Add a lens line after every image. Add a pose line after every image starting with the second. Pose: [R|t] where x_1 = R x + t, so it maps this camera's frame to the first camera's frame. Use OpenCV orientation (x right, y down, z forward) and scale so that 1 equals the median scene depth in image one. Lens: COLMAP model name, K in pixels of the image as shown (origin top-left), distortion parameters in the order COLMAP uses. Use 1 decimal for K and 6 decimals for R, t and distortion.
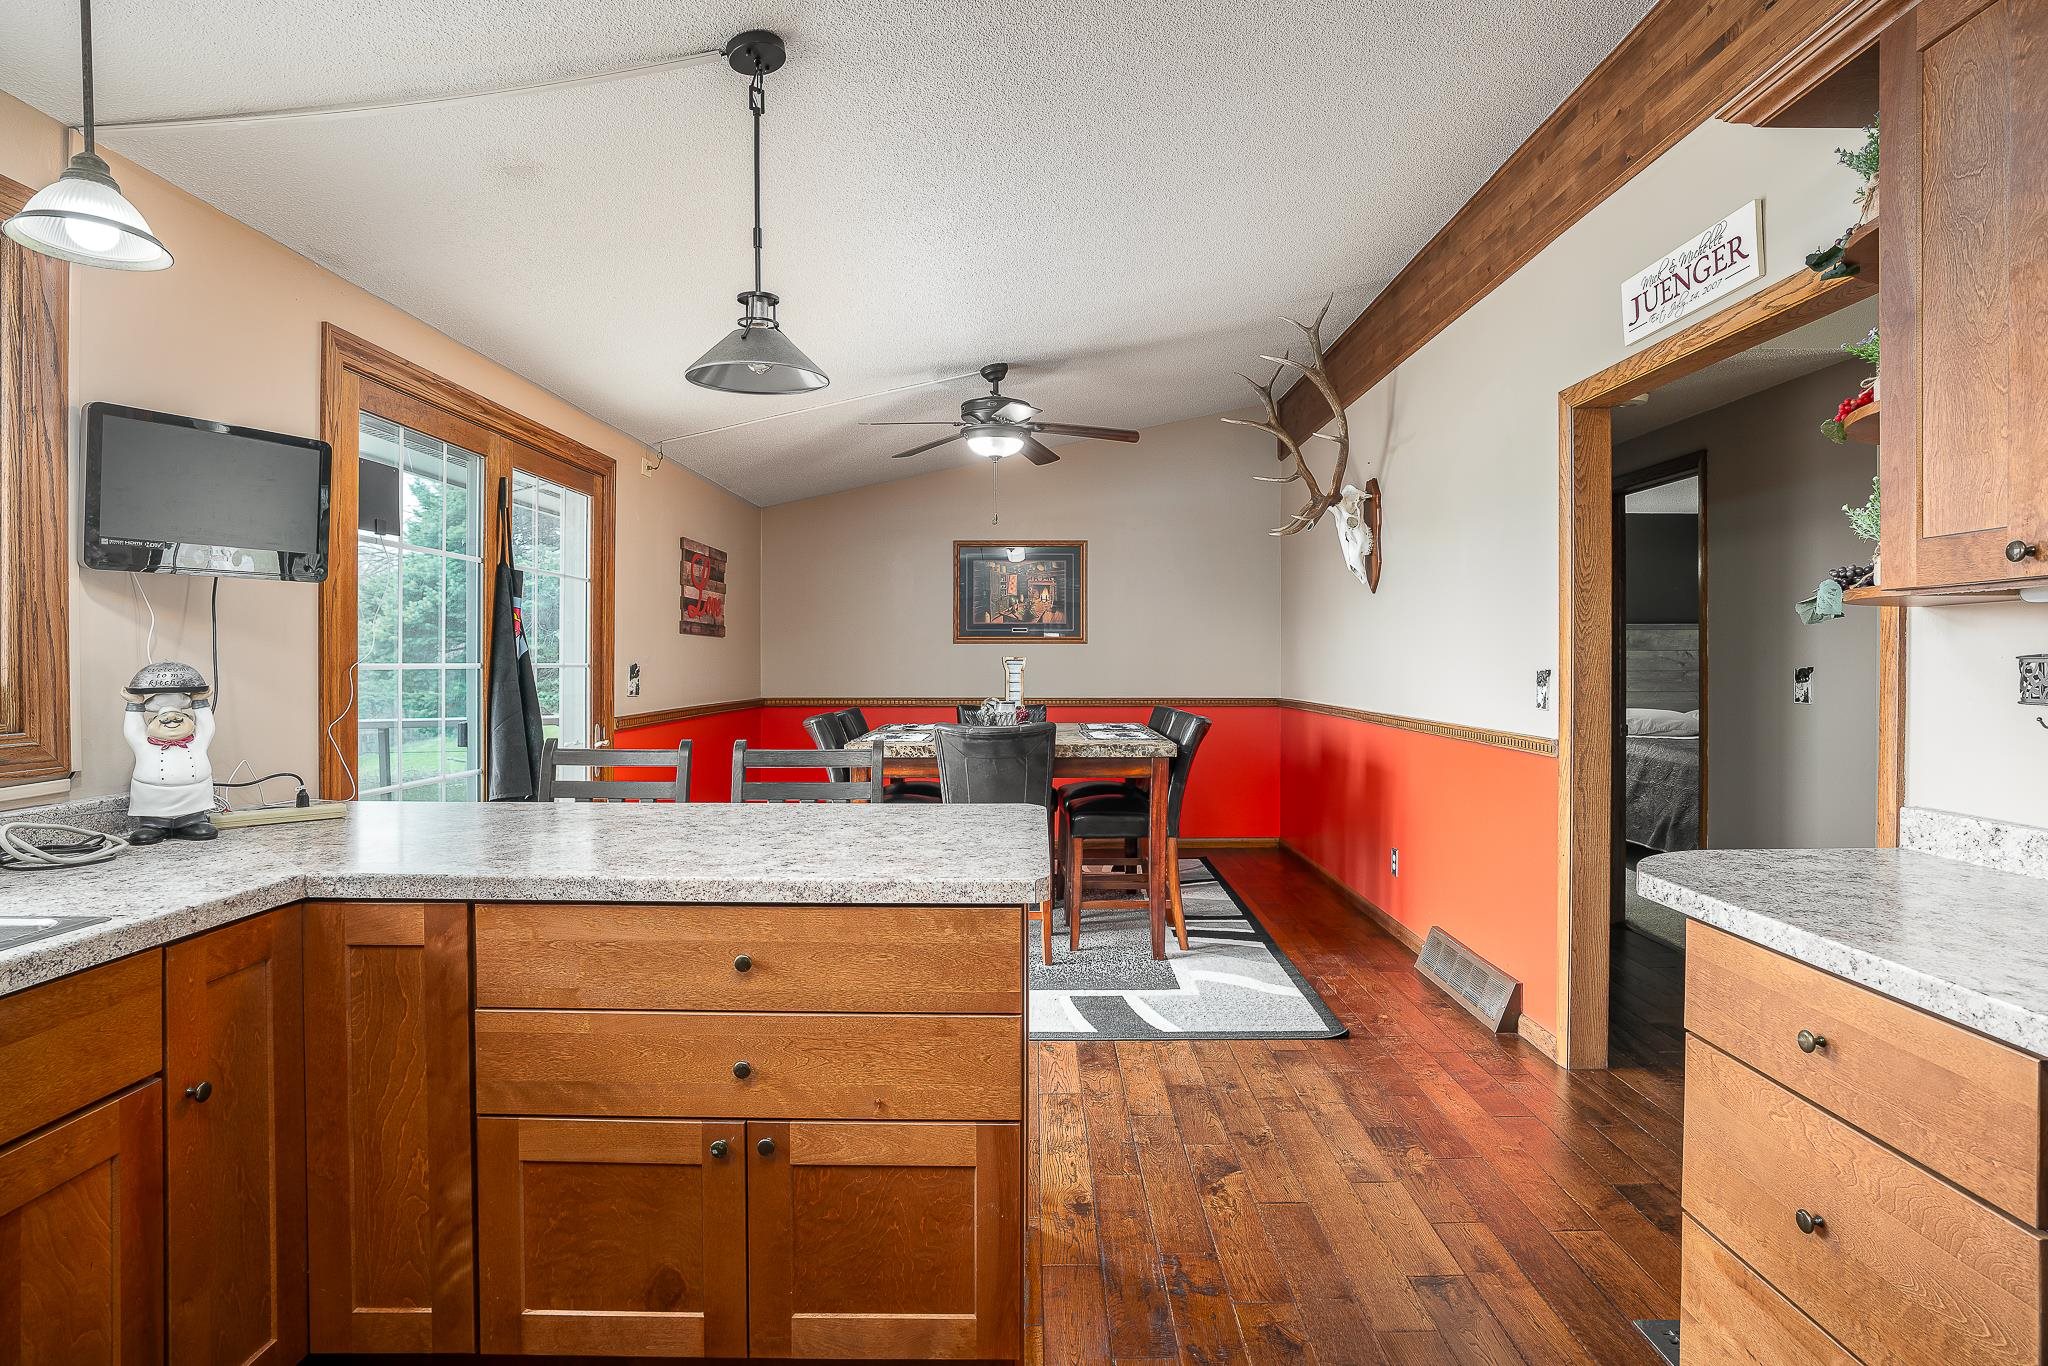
lens RADIAL K [[1098.8, 0, 1008.0], [0, 1098.8, 659.3], [0, 0, 1]] dist [-0.055798, 0.000082]
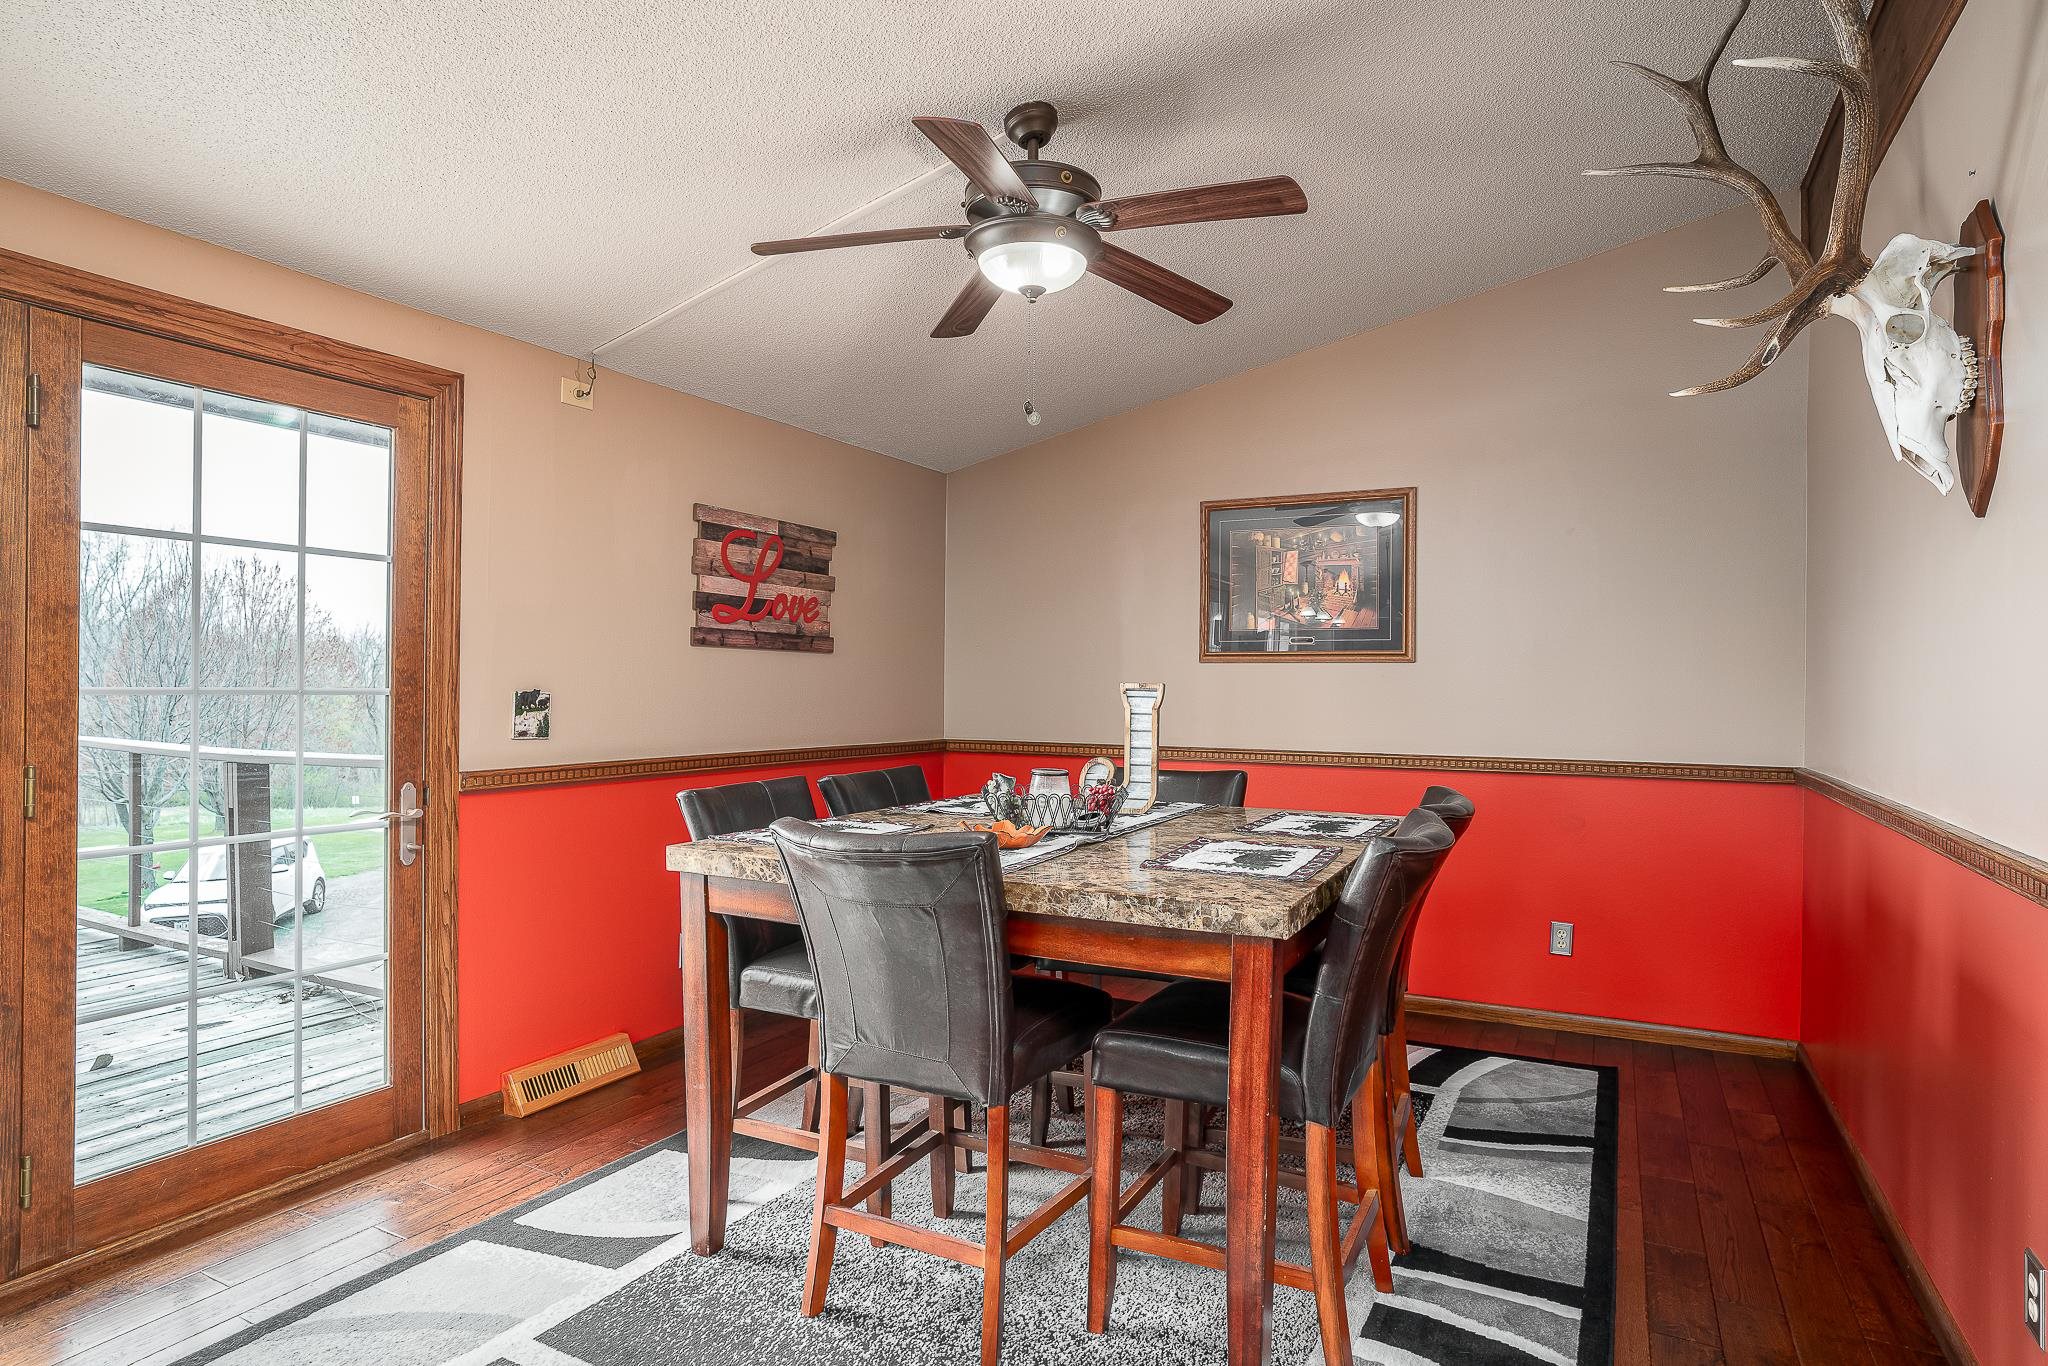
lens RADIAL K [[1111.7, 0, 1024.0], [0, 1111.7, 683.0], [0, 0, 1]] dist [-0.048431, 0.032521]
pose [[0.891441, 0.005731, -0.453100, 0.214009], [-0.006971, 0.999975, -0.001067, -0.001157], [0.453083, 0.004110, 0.891459, 0.524290]]
